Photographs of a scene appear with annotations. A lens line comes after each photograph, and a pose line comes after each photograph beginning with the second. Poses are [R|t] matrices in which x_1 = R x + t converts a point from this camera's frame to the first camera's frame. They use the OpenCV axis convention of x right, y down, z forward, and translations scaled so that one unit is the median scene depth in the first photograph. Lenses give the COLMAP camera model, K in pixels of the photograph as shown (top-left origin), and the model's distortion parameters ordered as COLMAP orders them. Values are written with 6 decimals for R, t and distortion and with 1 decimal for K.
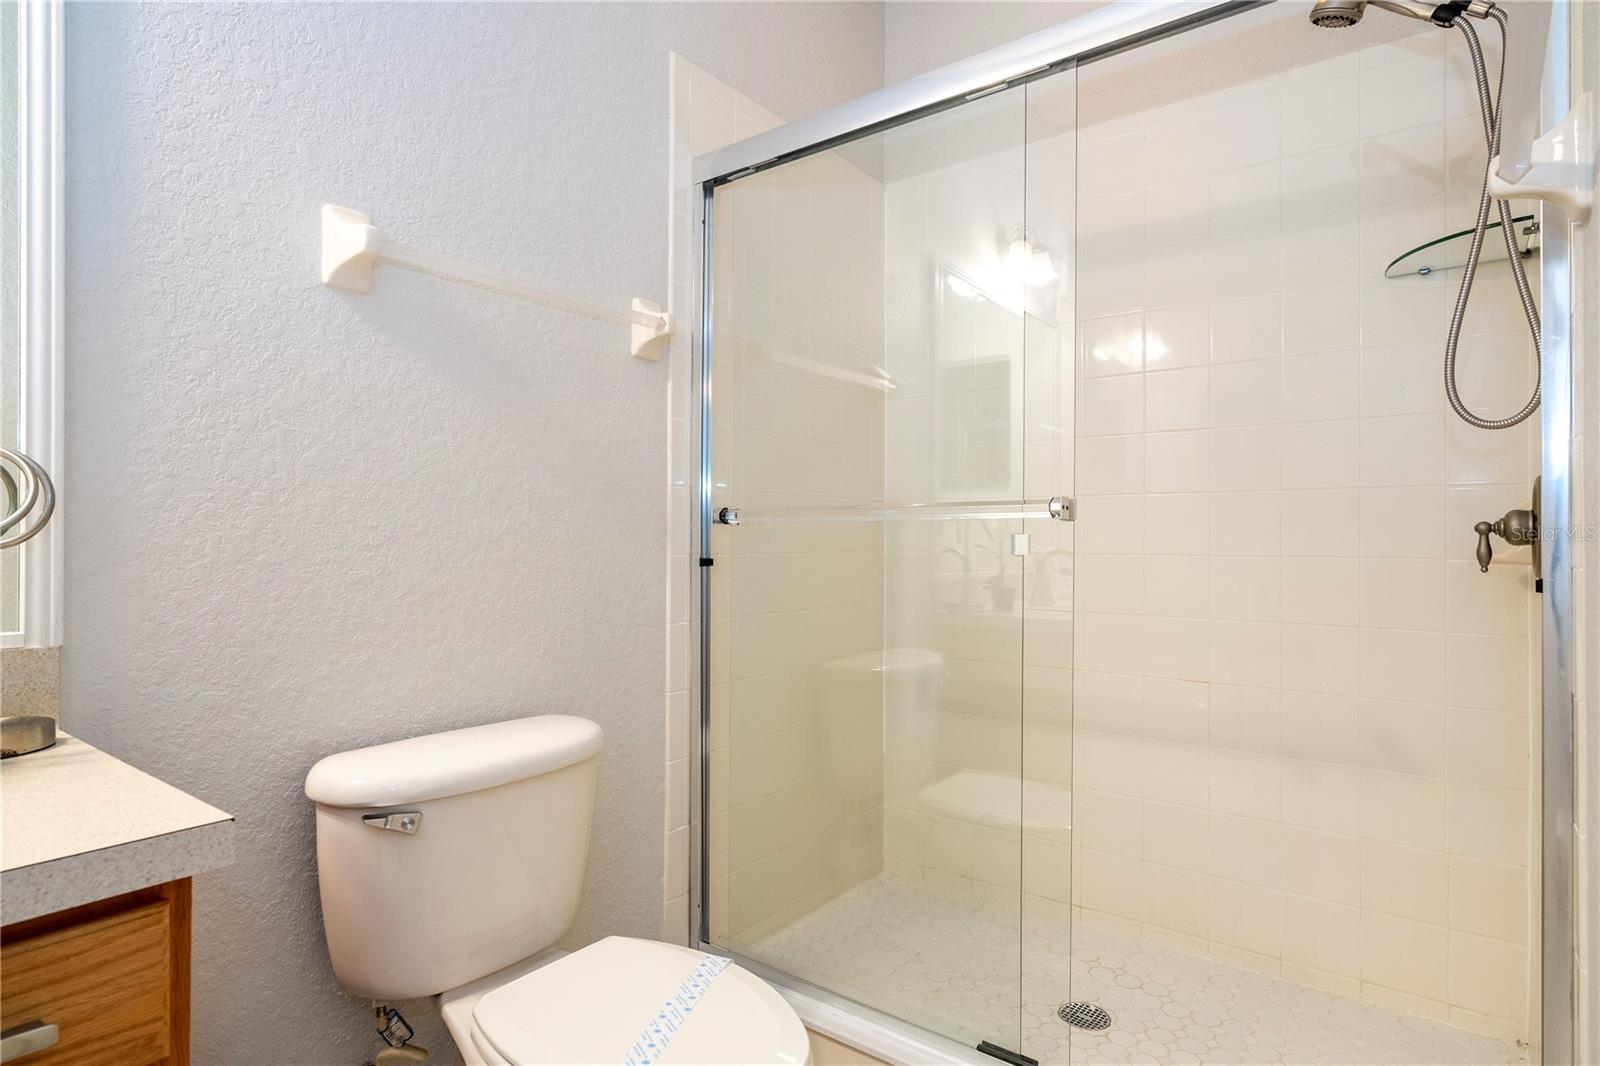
lens RADIAL K [[877.5, 0, 800.0], [0, 877.5, 533.0], [0, 0, 1]] dist [-0.006678, -0.001075]
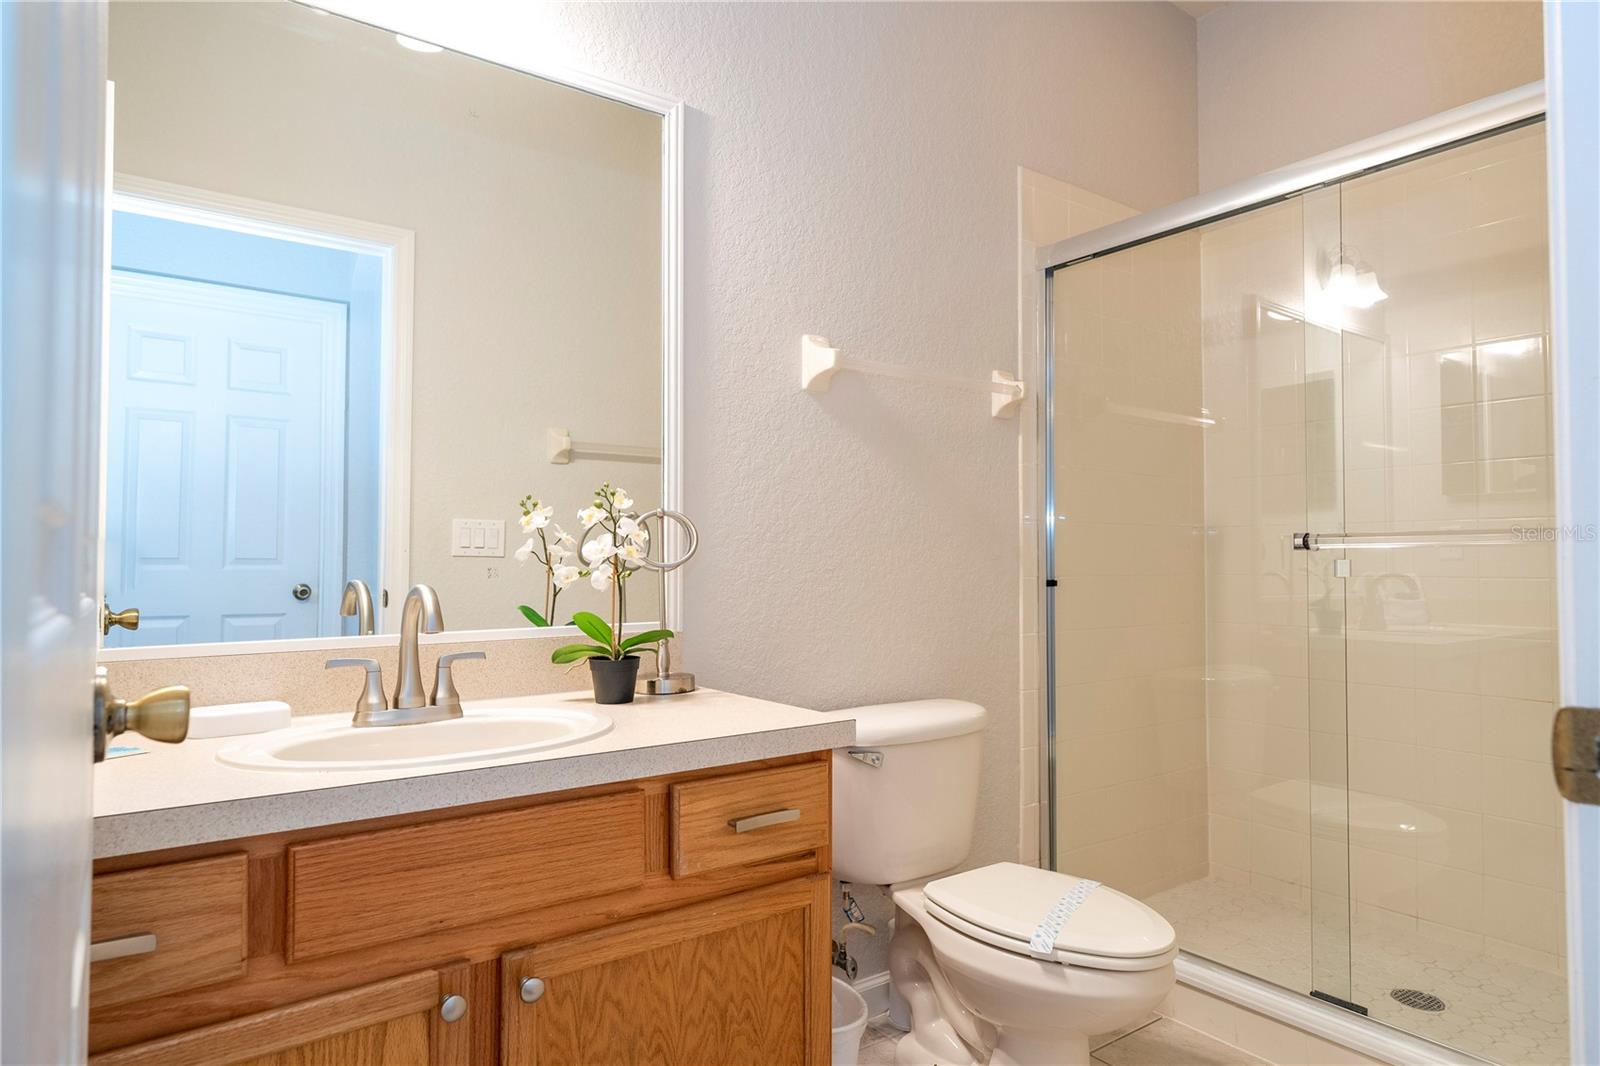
lens RADIAL K [[960.7, 0, 800.0], [0, 960.7, 533.0], [0, 0, 1]] dist [0.002834, -0.002309]
pose [[0.961322, -0.010820, -0.275213, -0.077234], [0.004426, 0.999706, -0.023843, -0.005848], [0.275390, 0.021702, 0.961088, -0.368663]]
